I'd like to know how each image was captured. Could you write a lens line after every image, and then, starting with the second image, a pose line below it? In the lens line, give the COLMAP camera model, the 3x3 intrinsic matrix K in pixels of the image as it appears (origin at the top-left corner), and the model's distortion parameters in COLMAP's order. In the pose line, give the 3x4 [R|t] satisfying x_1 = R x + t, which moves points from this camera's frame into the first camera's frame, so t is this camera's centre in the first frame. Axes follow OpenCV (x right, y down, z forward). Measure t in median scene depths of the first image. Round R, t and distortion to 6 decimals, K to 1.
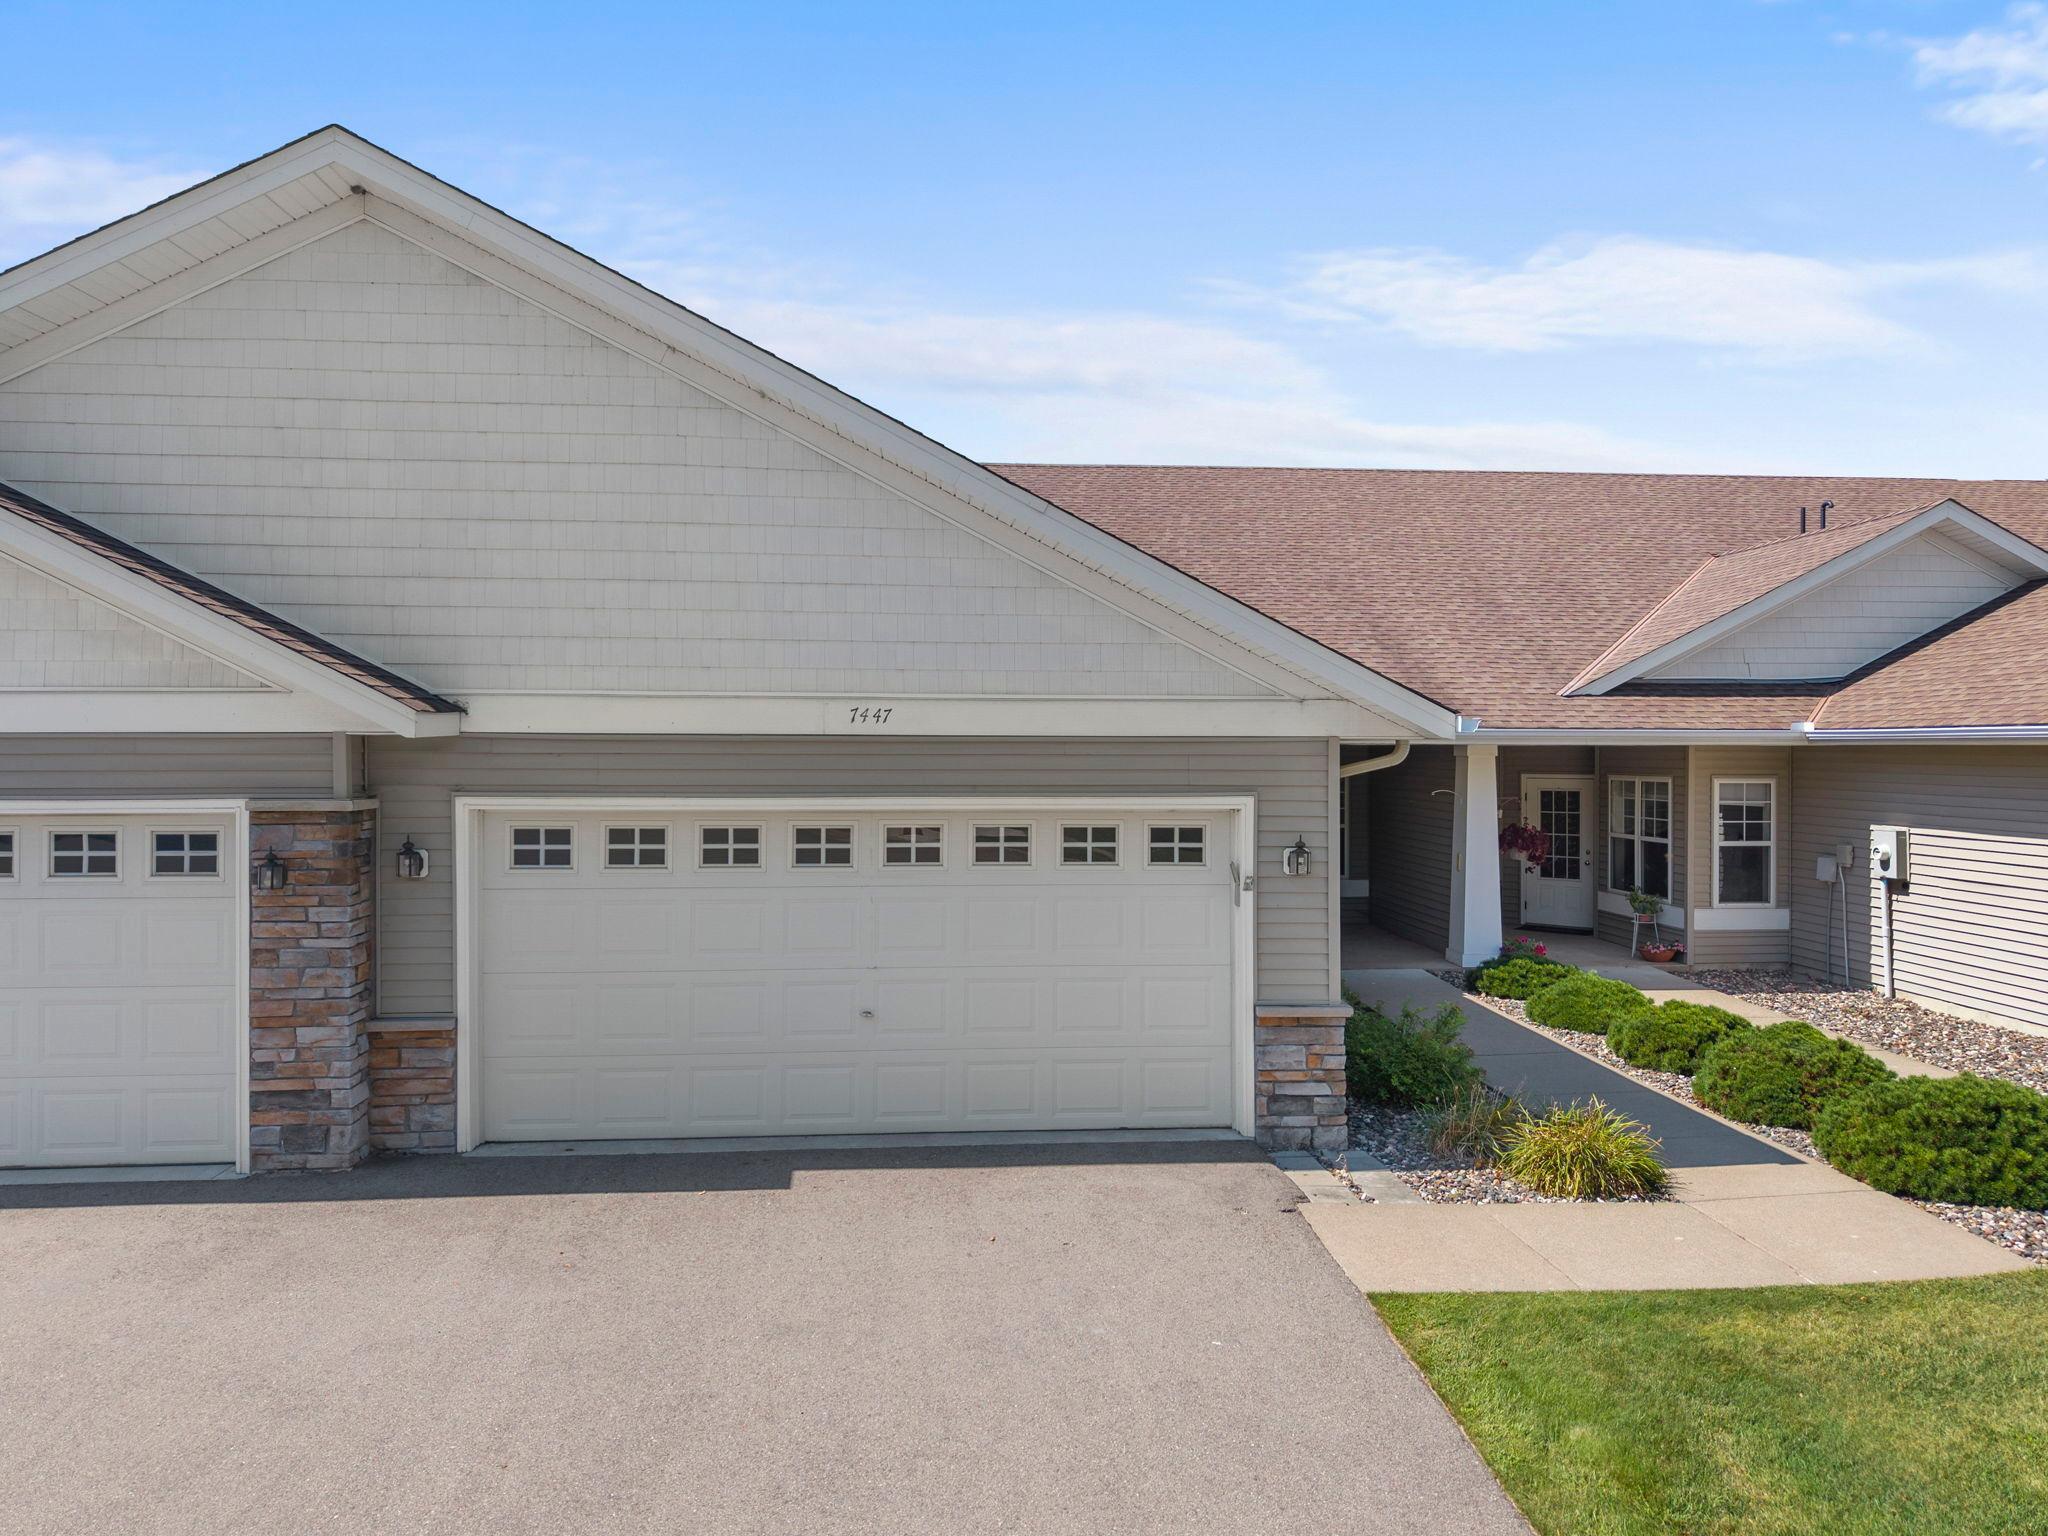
lens RADIAL K [[1381.7, 0, 1035.4], [0, 1381.7, 755.5], [0, 0, 1]] dist [0.026253, -0.026037]
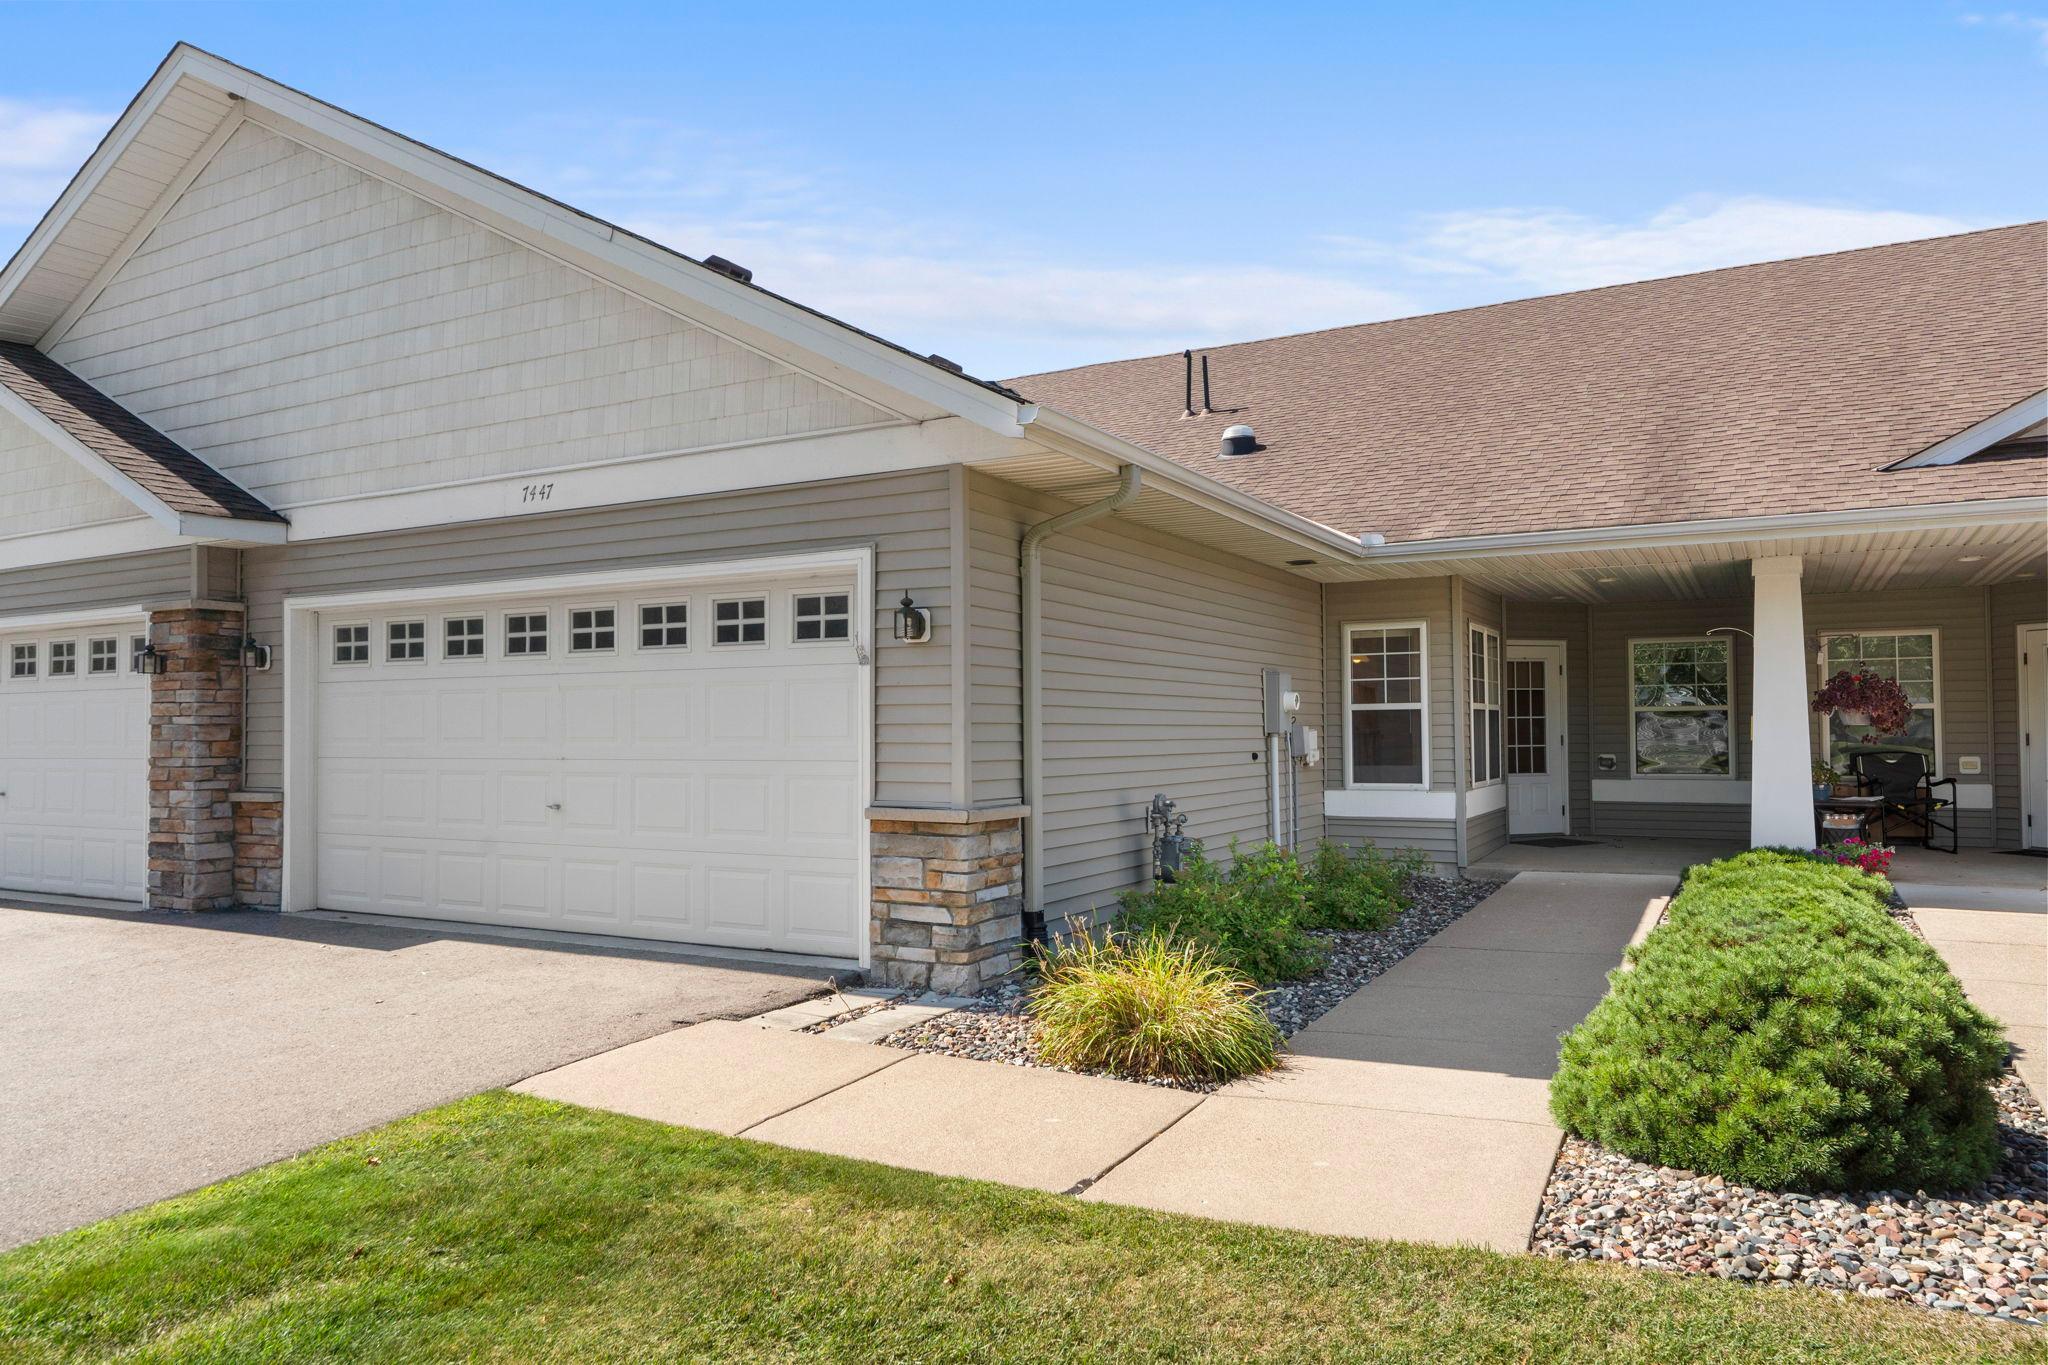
lens RADIAL K [[1362.1, 0, 1016.8], [0, 1362.1, 697.5], [0, 0, 1]] dist [0.001583, -0.004326]
pose [[0.832459, -0.022456, -0.553631, 0.696041], [0.005415, 0.999460, -0.032396, 0.149482], [0.554060, 0.023971, 0.832132, 0.401204]]
